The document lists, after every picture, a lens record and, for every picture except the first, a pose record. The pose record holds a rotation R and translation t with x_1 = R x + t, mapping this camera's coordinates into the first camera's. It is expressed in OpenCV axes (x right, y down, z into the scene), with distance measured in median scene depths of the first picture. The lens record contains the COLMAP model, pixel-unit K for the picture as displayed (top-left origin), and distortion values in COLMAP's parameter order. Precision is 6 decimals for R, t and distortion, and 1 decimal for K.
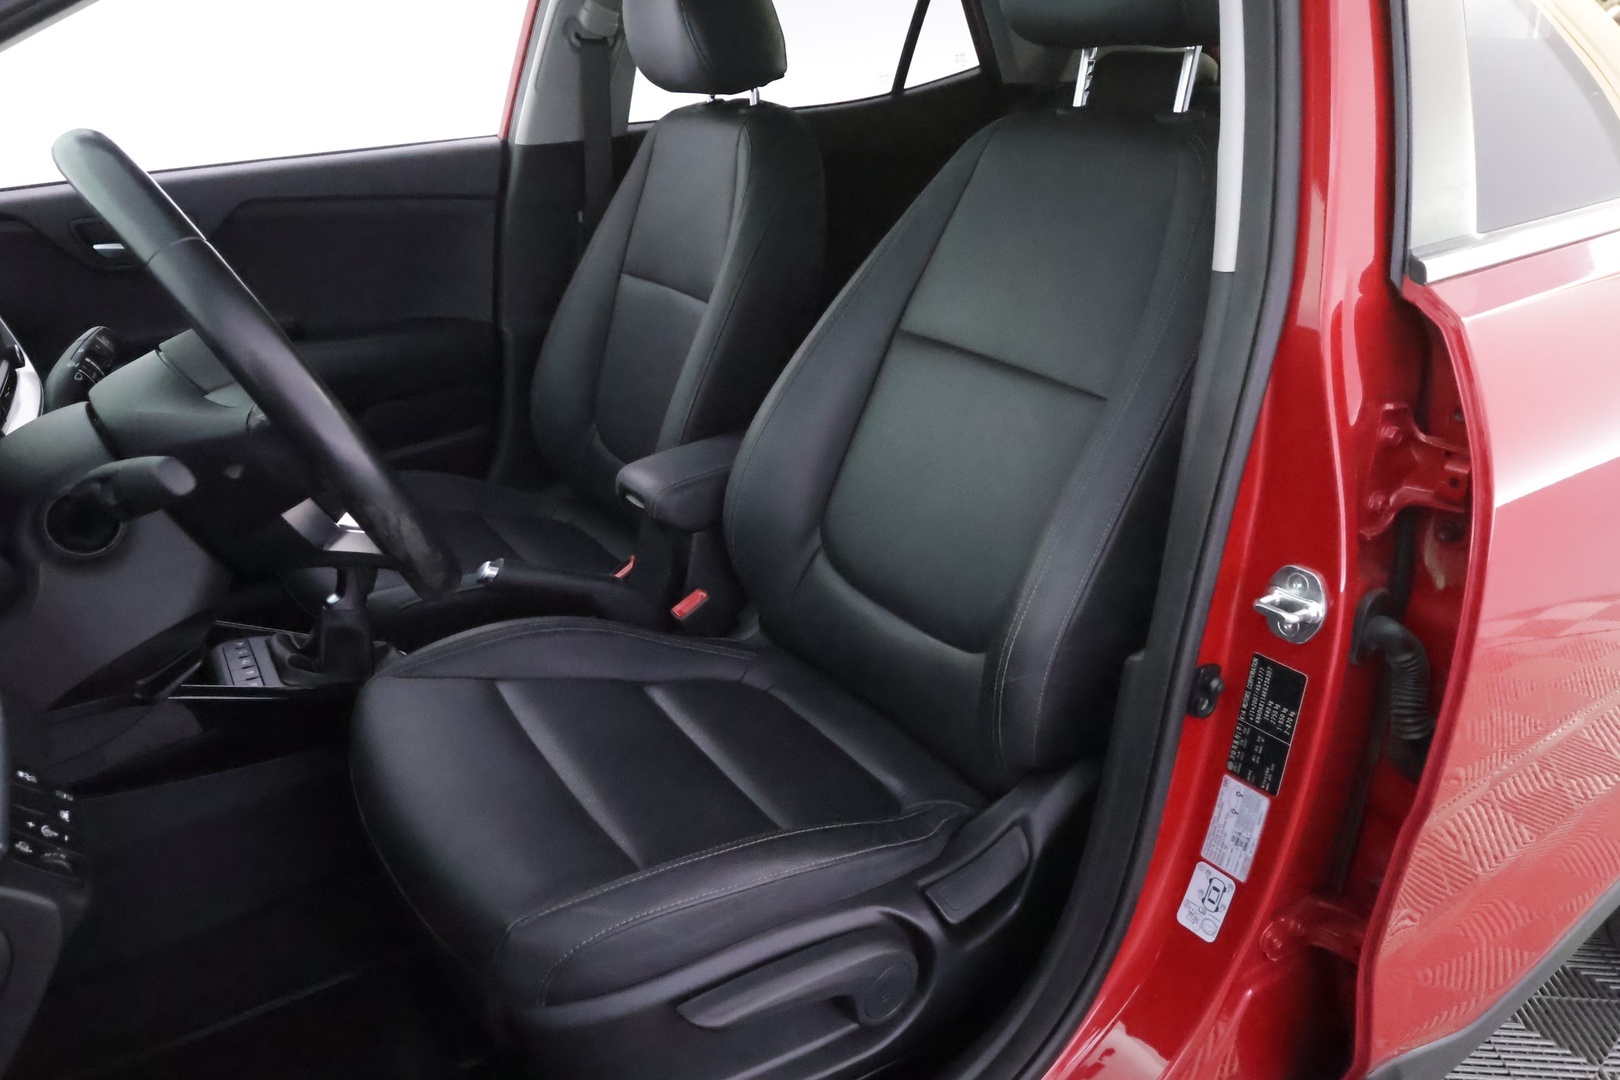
lens RADIAL K [[1179.9, 0, 808.9], [0, 1179.9, 540.6], [0, 0, 1]] dist [0.010897, 0.004828]
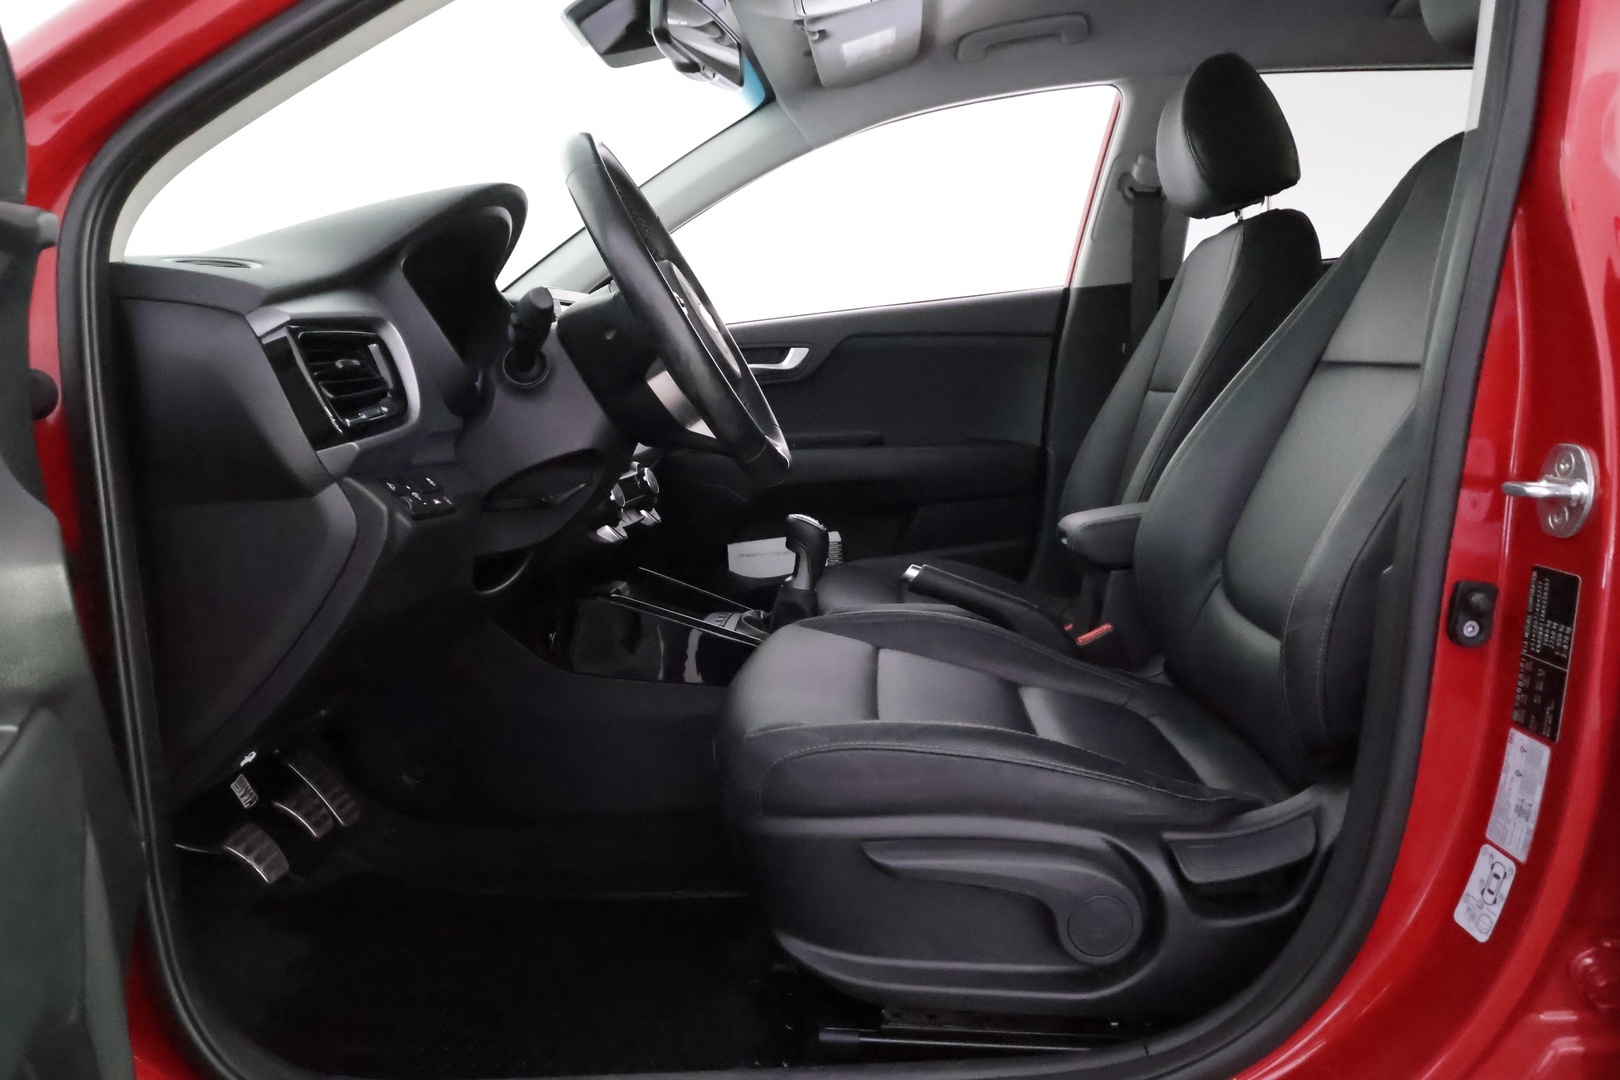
lens RADIAL K [[1179.9, 0, 807.5], [0, 1179.9, 537.7], [0, 0, 1]] dist [0.010897, 0.004828]
pose [[0.812509, 0.040059, -0.581571, 0.424220], [-0.183540, 0.964478, -0.189989, 0.312851], [0.553301, 0.261109, 0.790999, 0.047556]]
